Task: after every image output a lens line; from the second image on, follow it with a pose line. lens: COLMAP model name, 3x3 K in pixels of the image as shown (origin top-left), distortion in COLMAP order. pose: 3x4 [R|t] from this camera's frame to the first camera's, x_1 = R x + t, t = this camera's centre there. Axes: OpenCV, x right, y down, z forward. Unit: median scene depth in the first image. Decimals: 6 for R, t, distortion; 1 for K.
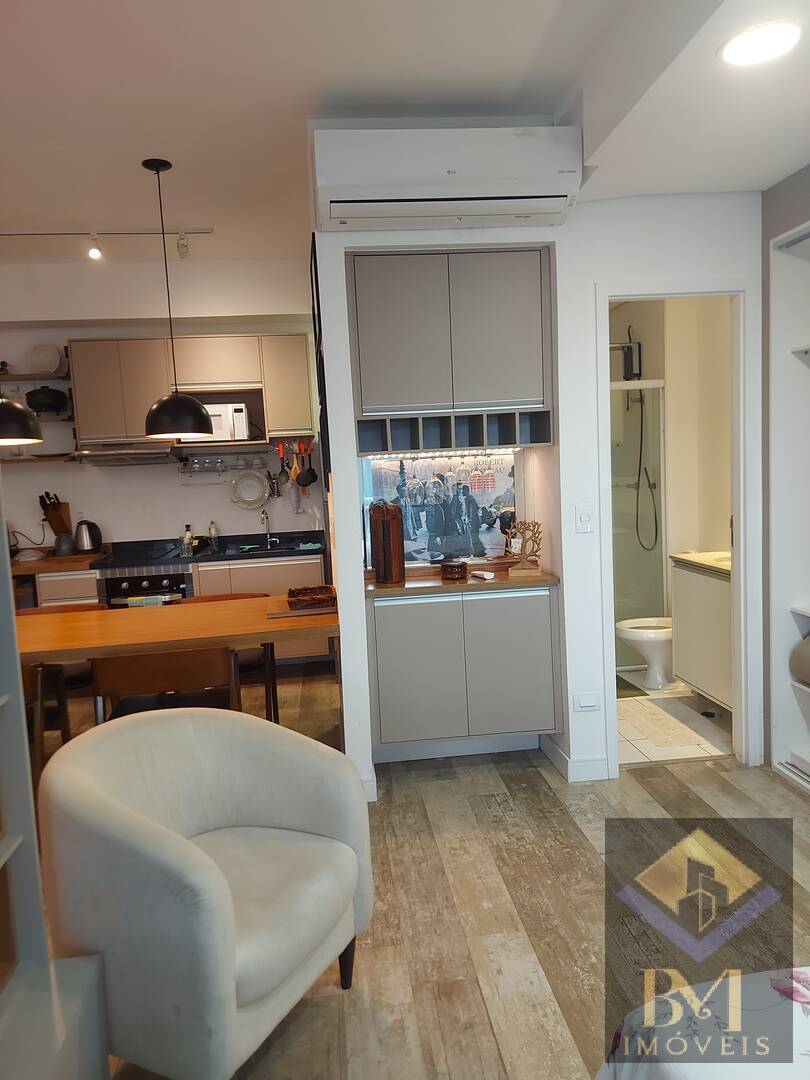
lens RADIAL K [[777.5, 0, 404.1], [0, 777.5, 536.4], [0, 0, 1]] dist [0.092325, -0.100181]
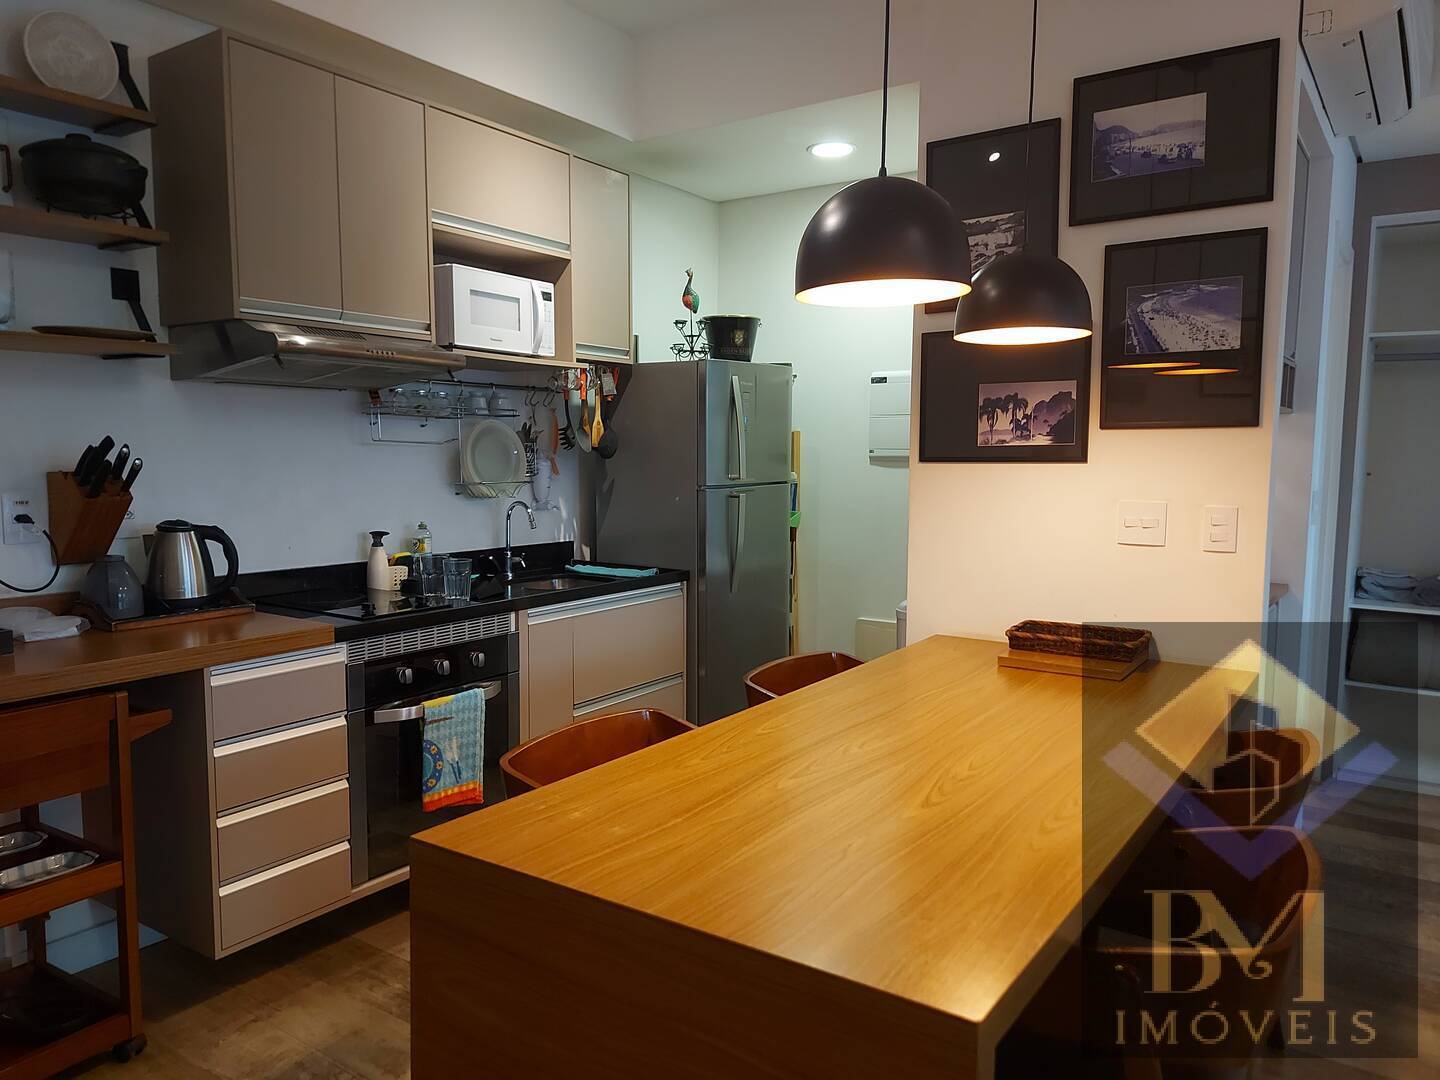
lens RADIAL K [[1036.7, 0, 726.9], [0, 1036.7, 550.0], [0, 0, 1]] dist [0.092325, -0.100181]
pose [[0.650243, -0.019414, 0.759478, -0.774604], [0.029589, 0.999562, 0.000218, 0.001613], [-0.759150, 0.022330, 0.650532, 0.595324]]
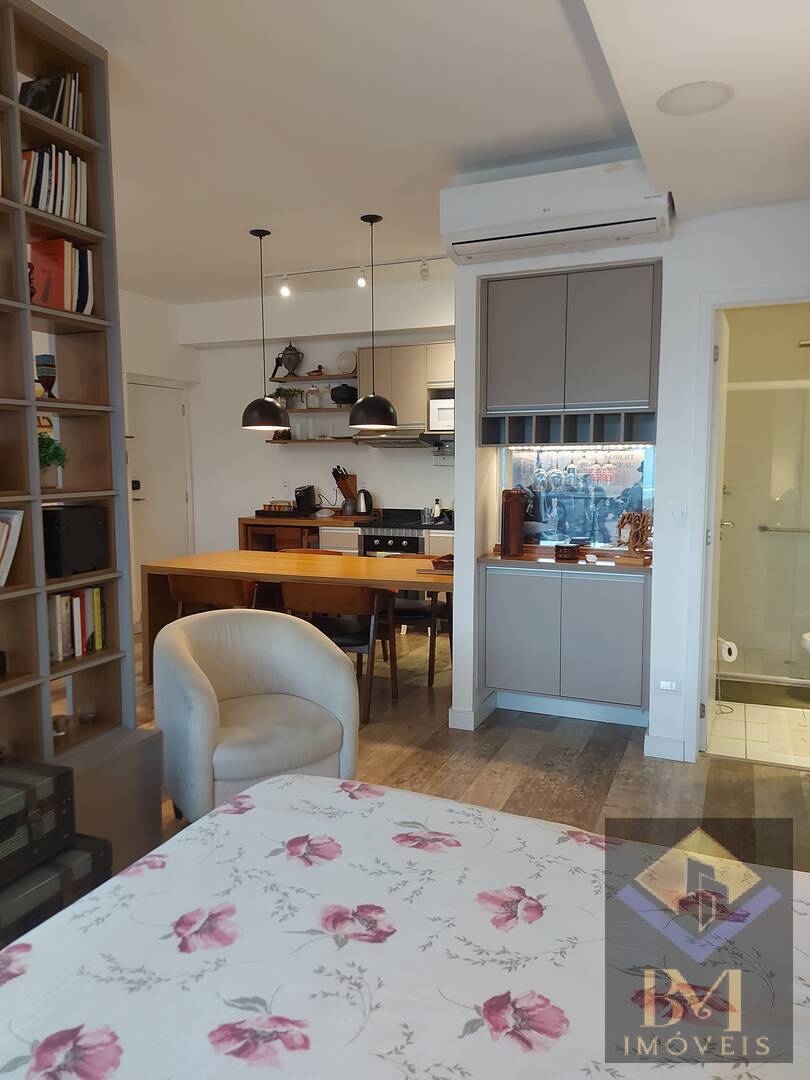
lens RADIAL K [[777.5, 0, 399.9], [0, 777.5, 539.4], [0, 0, 1]] dist [0.092325, -0.100181]
pose [[0.867113, 0.098394, -0.488296, 0.341484], [-0.086222, 0.995147, 0.047413, -0.005618], [0.490592, 0.000990, 0.871389, -0.092591]]
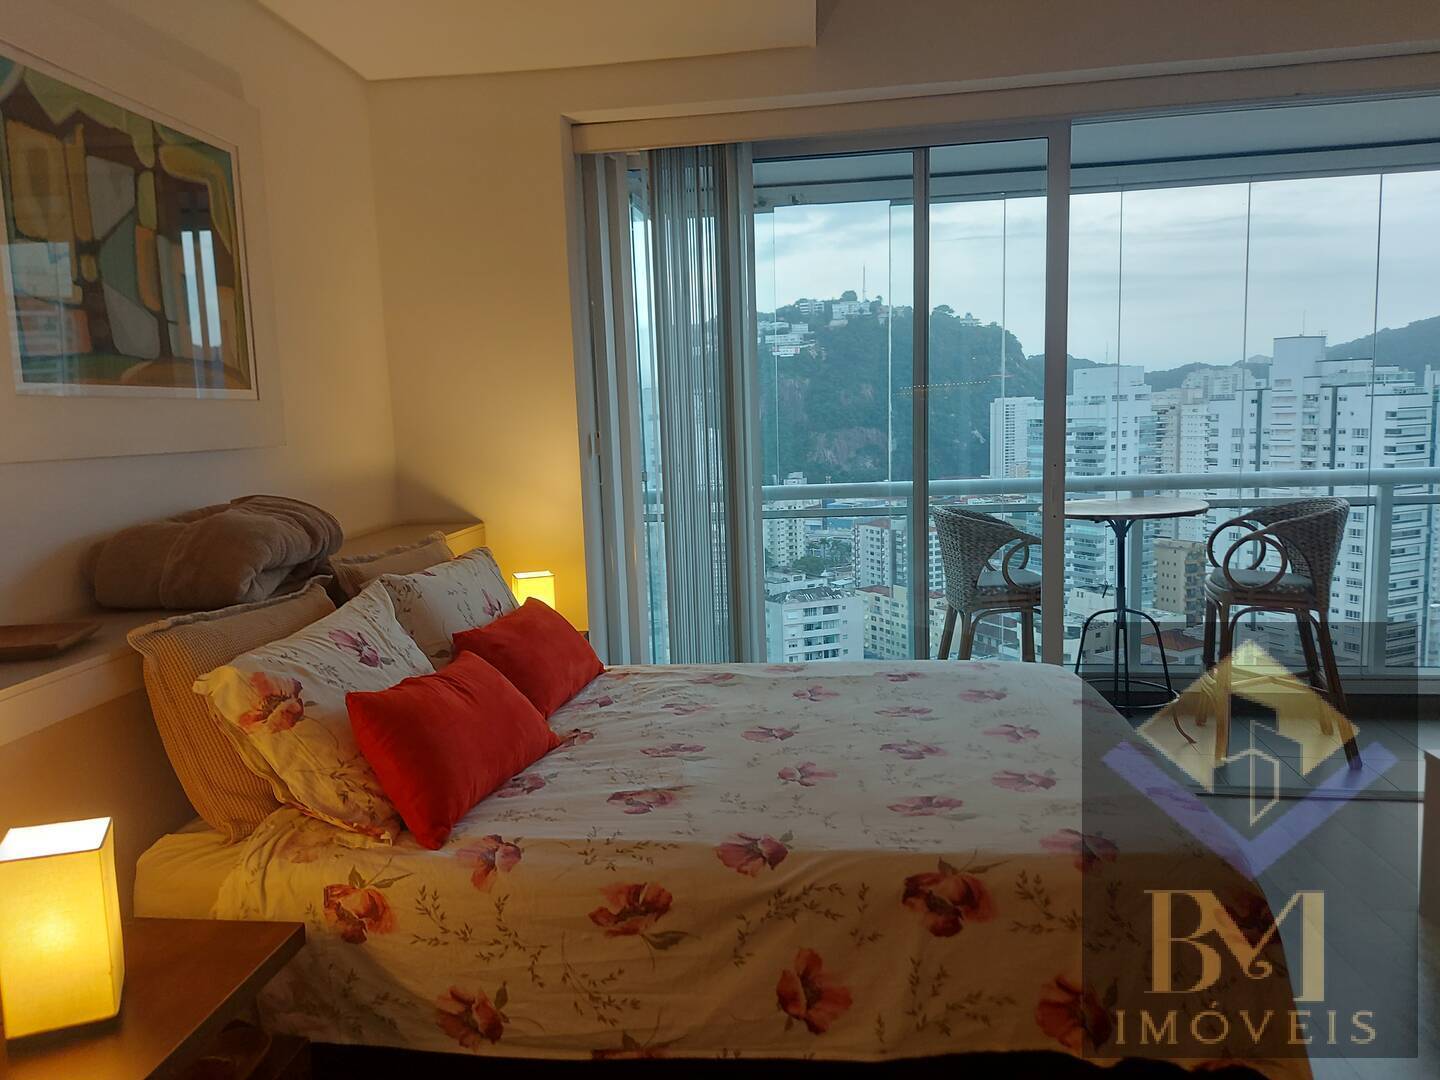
lens RADIAL K [[1041.8, 0, 718.1], [0, 1041.8, 536.5], [0, 0, 1]] dist [0.028099, -0.016681]
pose [[-0.975860, 0.057478, 0.210698, 0.176991], [0.101552, 0.973528, 0.204767, -0.056613], [-0.193351, 0.221221, -0.955864, 0.627253]]
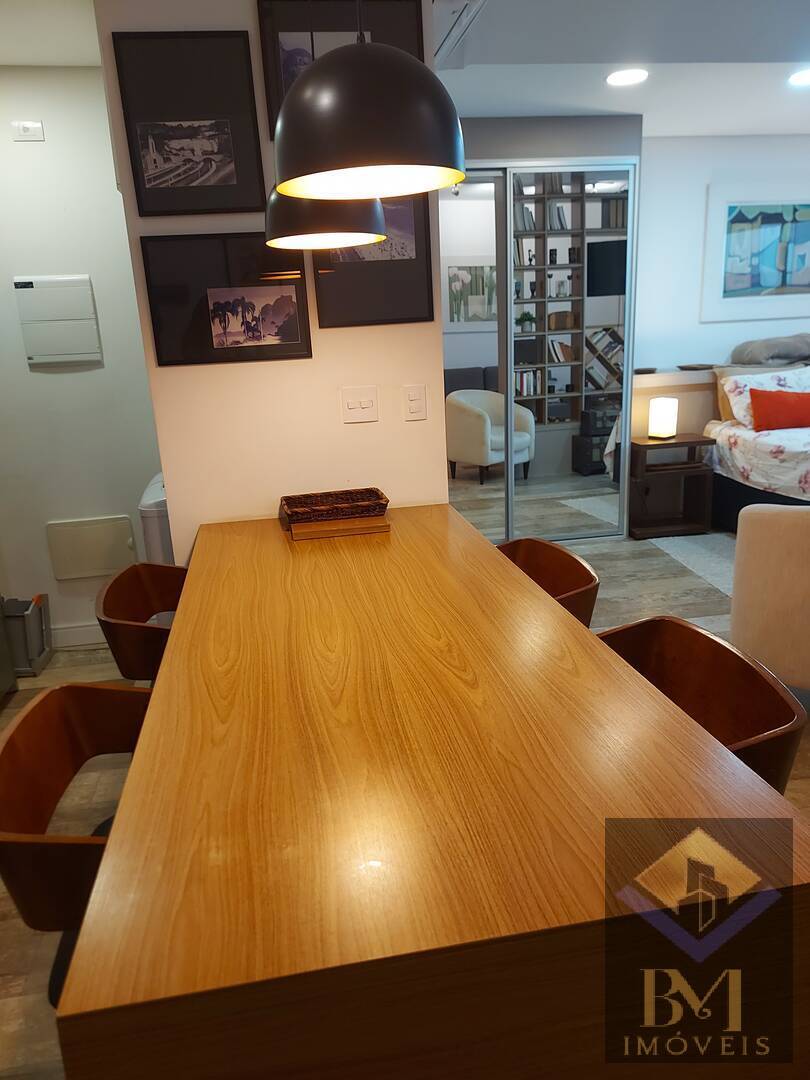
lens RADIAL K [[777.5, 0, 389.5], [0, 777.5, 536.1], [0, 0, 1]] dist [0.092325, -0.100181]
pose [[-0.044682, -0.205318, 0.977675, -0.726265], [0.144536, 0.967027, 0.209687, -0.033763], [-0.988490, 0.150678, -0.013533, 0.836988]]
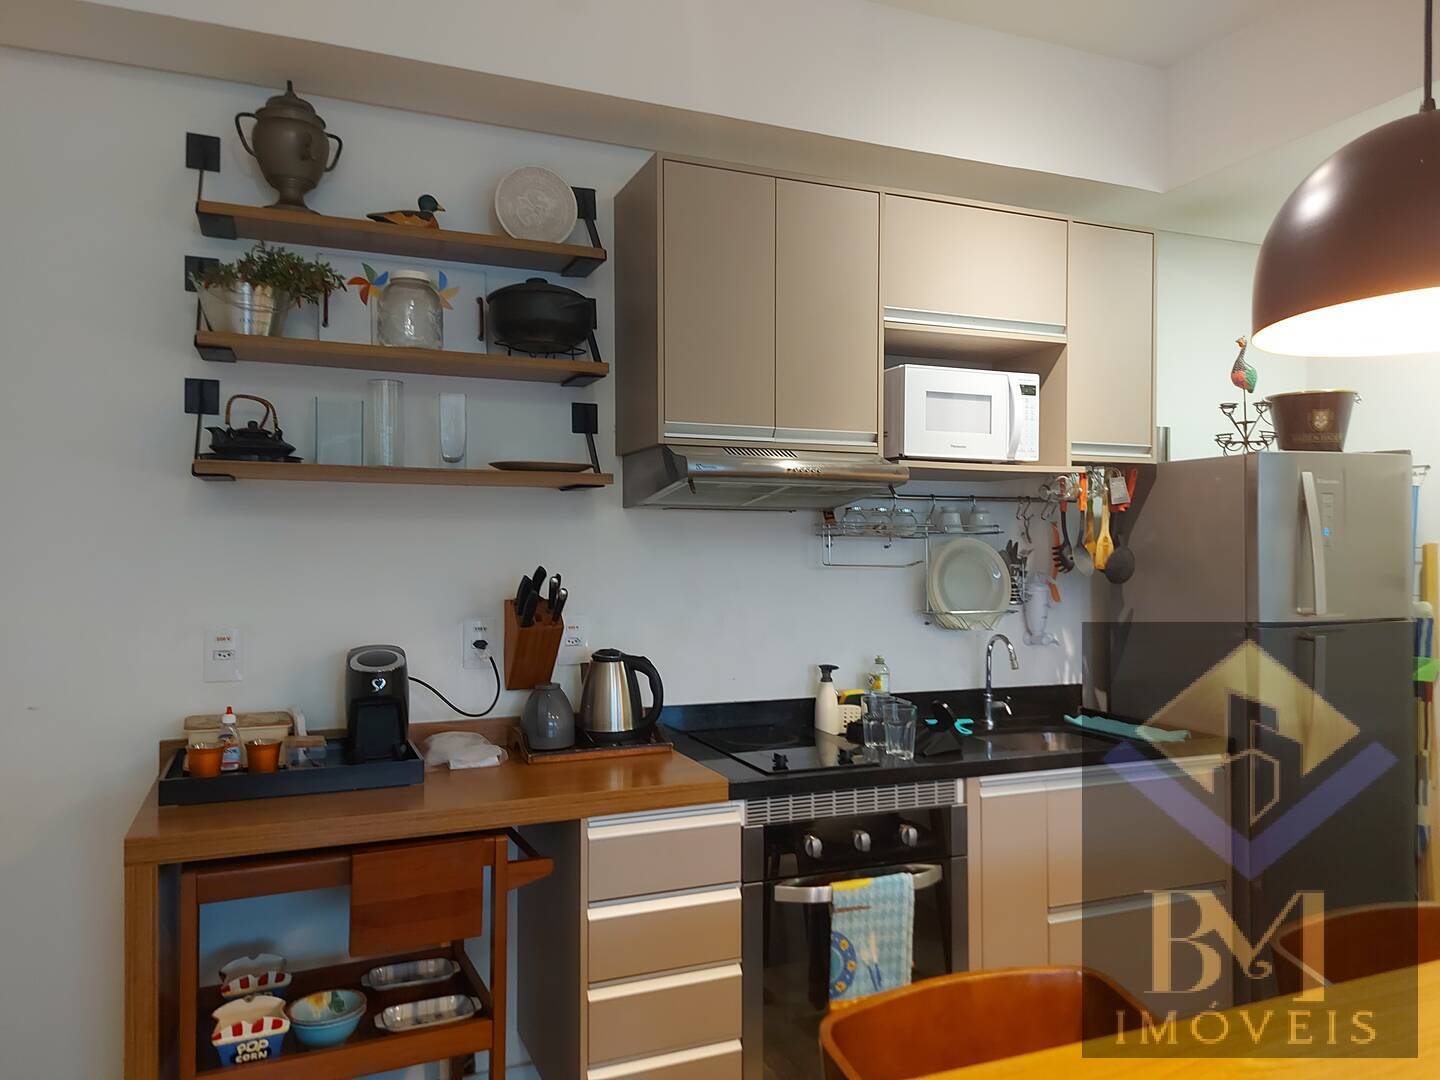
lens RADIAL K [[1036.7, 0, 715.4], [0, 1036.7, 547.3], [0, 0, 1]] dist [0.092325, -0.100181]
pose [[0.958114, 0.053547, 0.281338, -0.624526], [-0.025002, 0.994254, -0.104088, -0.023645], [-0.285295, 0.092694, 0.953947, 0.650523]]
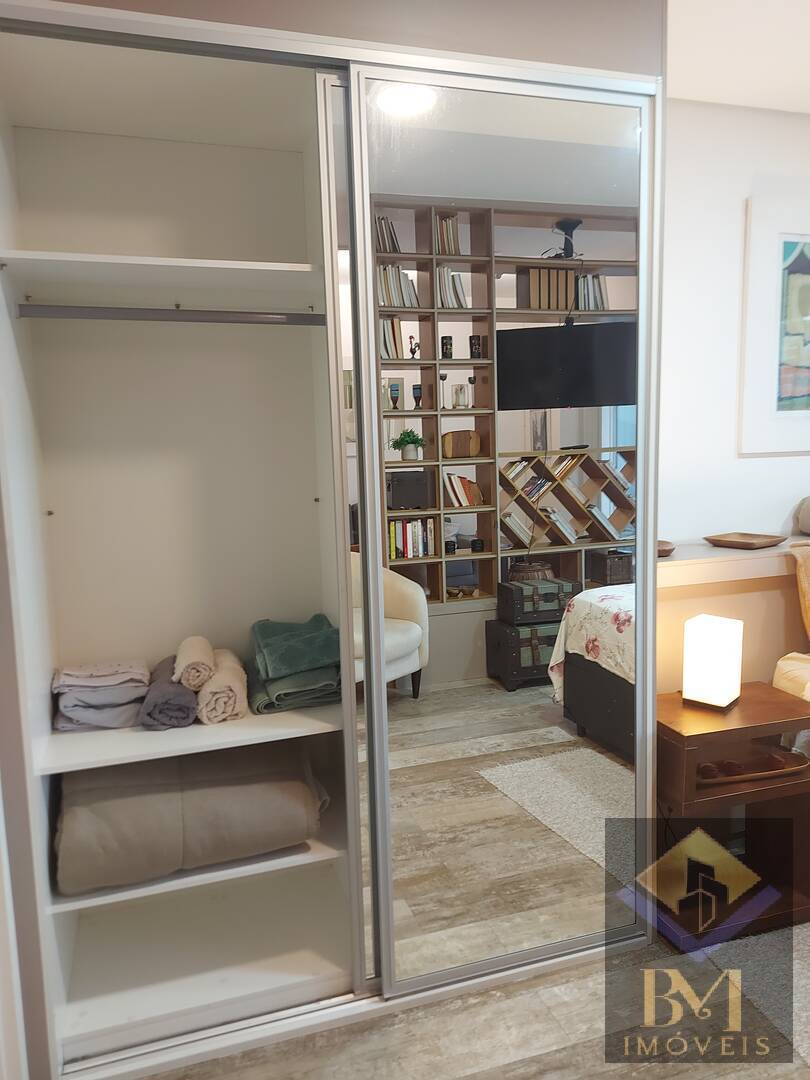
lens RADIAL K [[777.5, 0, 387.3], [0, 777.5, 537.9], [0, 0, 1]] dist [0.092325, -0.100181]
pose [[-0.184857, -0.062795, 0.980757, -0.033758], [0.131457, 0.987408, 0.087998, -0.055527], [-0.973934, 0.145194, -0.174274, 0.684818]]
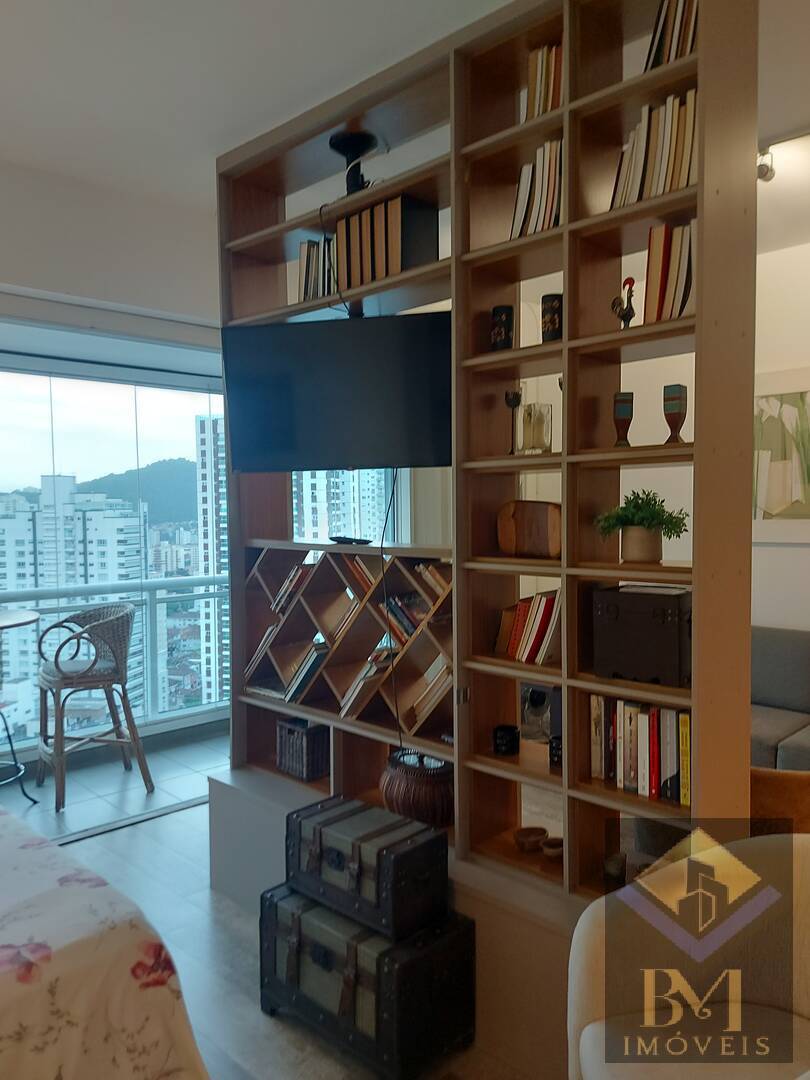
lens RADIAL K [[777.5, 0, 382.7], [0, 777.5, 549.5], [0, 0, 1]] dist [0.092325, -0.100181]
pose [[-0.772324, 0.092116, -0.628514, 0.207016], [-0.011543, 0.987231, 0.158874, -0.074810], [0.635124, 0.129957, -0.761399, 0.588820]]
